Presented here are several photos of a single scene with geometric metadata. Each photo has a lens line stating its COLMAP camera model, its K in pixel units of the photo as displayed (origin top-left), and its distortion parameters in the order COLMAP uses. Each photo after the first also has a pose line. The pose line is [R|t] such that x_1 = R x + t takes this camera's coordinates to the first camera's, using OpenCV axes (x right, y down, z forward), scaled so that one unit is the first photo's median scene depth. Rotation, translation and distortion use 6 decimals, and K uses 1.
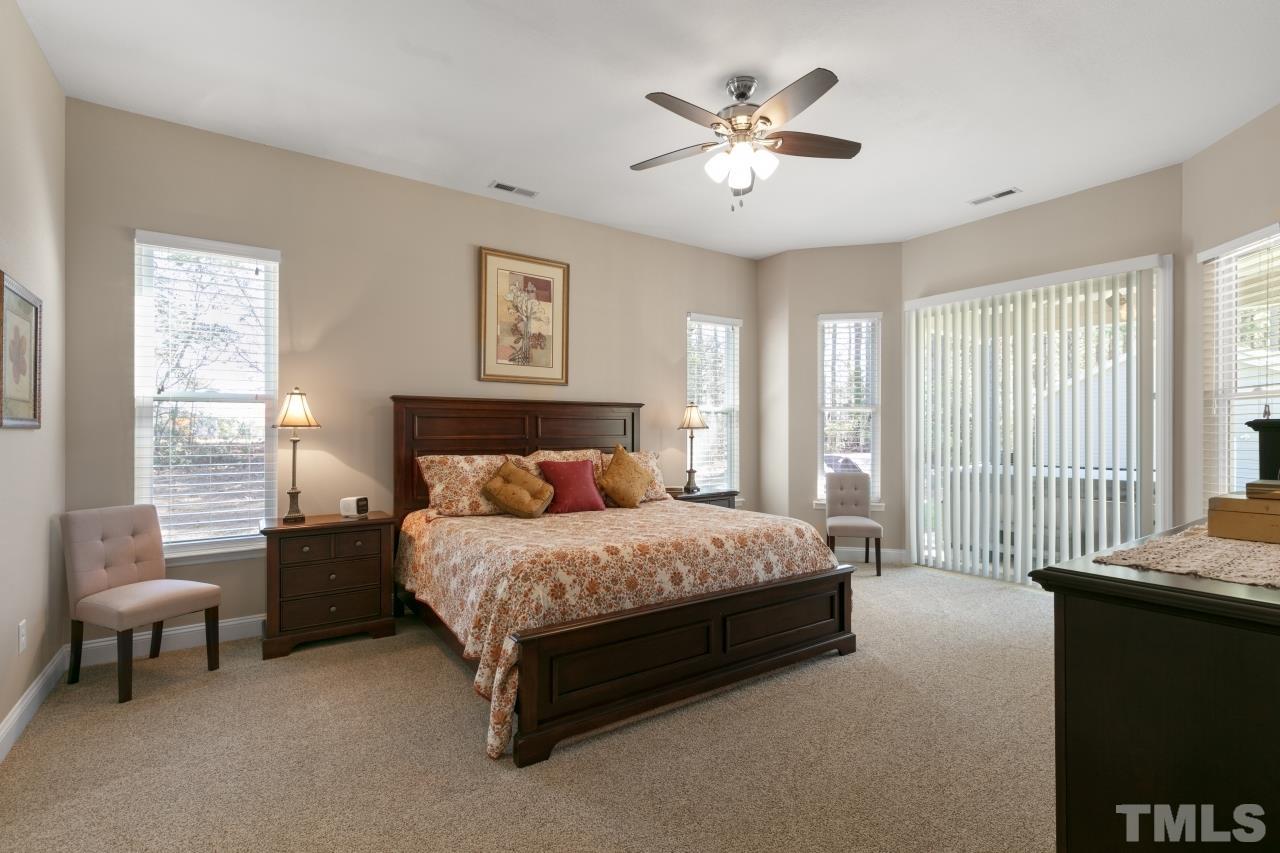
lens RADIAL K [[587.5, 0, 634.5], [0, 587.5, 430.5], [0, 0, 1]] dist [0.003661, 0.000276]
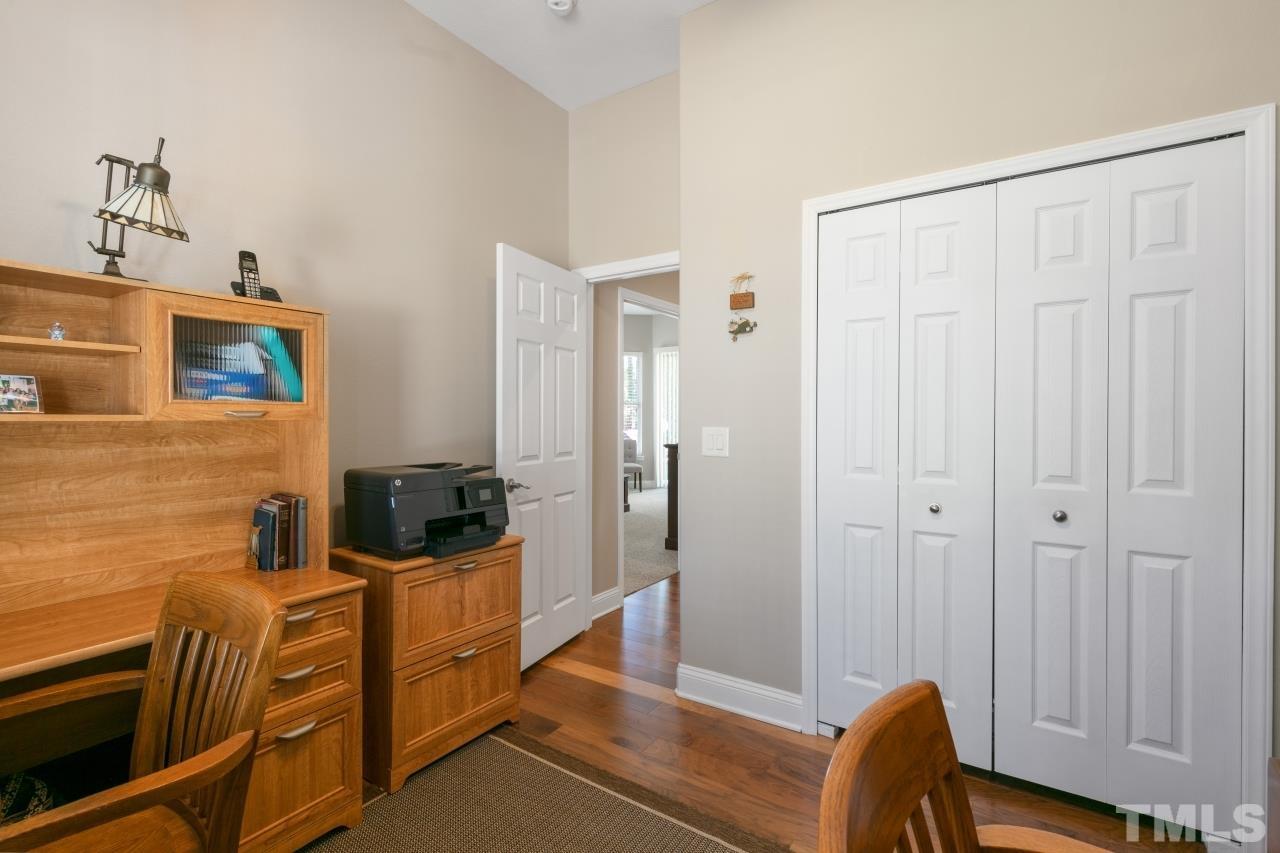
lens RADIAL K [[587.5, 0, 633.0], [0, 587.5, 422.5], [0, 0, 1]] dist [0.003661, 0.000276]
pose [[0.934100, -0.002006, 0.357007, -0.271128], [-0.000857, 0.999969, 0.007863, 0.003621], [-0.357011, -0.007651, 0.934069, -0.725067]]
